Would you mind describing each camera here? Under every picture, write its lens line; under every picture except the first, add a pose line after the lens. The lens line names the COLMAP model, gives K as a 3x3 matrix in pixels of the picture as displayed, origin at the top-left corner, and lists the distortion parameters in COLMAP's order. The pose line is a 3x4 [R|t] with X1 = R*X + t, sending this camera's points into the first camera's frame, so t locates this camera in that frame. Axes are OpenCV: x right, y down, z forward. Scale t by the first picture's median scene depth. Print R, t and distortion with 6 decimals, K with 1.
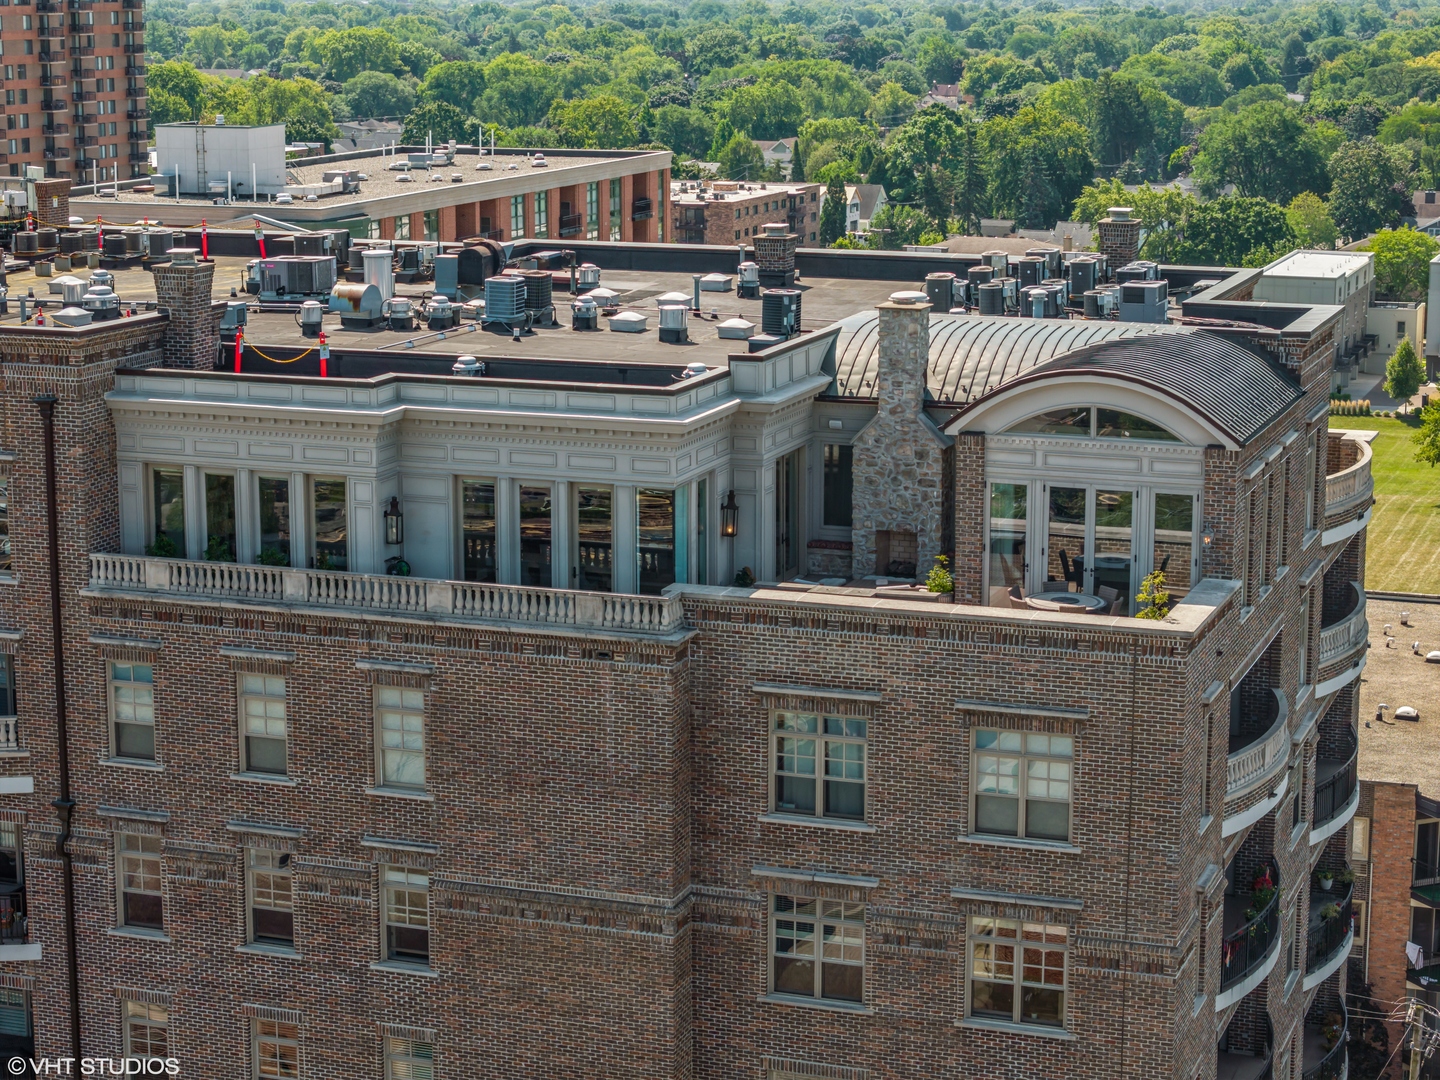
lens RADIAL K [[2868.6, 0, 720.0], [0, 2868.6, 540.0], [0, 0, 1]] dist [-0.010069, 0.191878]
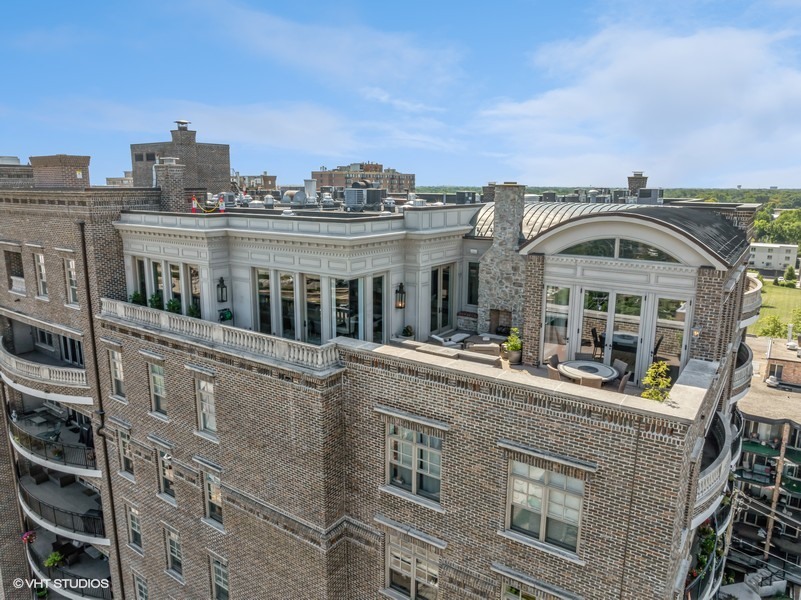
lens RADIAL K [[559.9, 0, 400.5], [0, 559.9, 300.0], [0, 0, 1]] dist [-0.018594, -0.005857]
pose [[0.967882, 0.056839, -0.244896, 0.093471], [-0.054757, 0.998382, 0.015307, -0.012356], [0.245370, -0.001406, 0.969428, 0.687115]]
